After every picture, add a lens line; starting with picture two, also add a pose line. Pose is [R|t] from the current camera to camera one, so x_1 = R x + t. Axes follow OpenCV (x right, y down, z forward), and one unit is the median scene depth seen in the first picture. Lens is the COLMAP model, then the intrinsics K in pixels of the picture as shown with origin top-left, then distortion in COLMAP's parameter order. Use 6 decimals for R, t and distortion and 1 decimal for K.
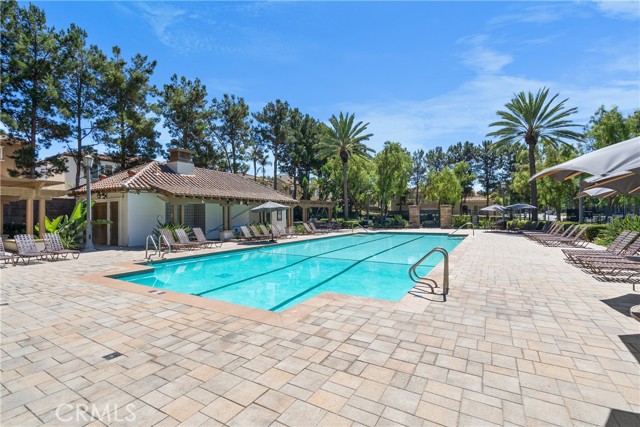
lens RADIAL K [[291.4, 0, 318.9], [0, 291.4, 213.3], [0, 0, 1]] dist [-0.000417, -0.000063]
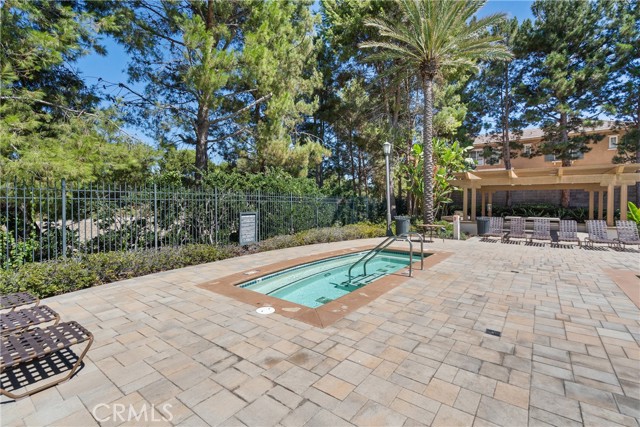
lens RADIAL K [[291.4, 0, 318.7], [0, 291.4, 211.2], [0, 0, 1]] dist [-0.000417, -0.000063]
pose [[-0.121402, 0.030171, -0.992145, 0.352699], [0.004421, 0.999544, 0.029855, 0.019368], [0.992594, -0.000762, -0.121480, 0.462173]]
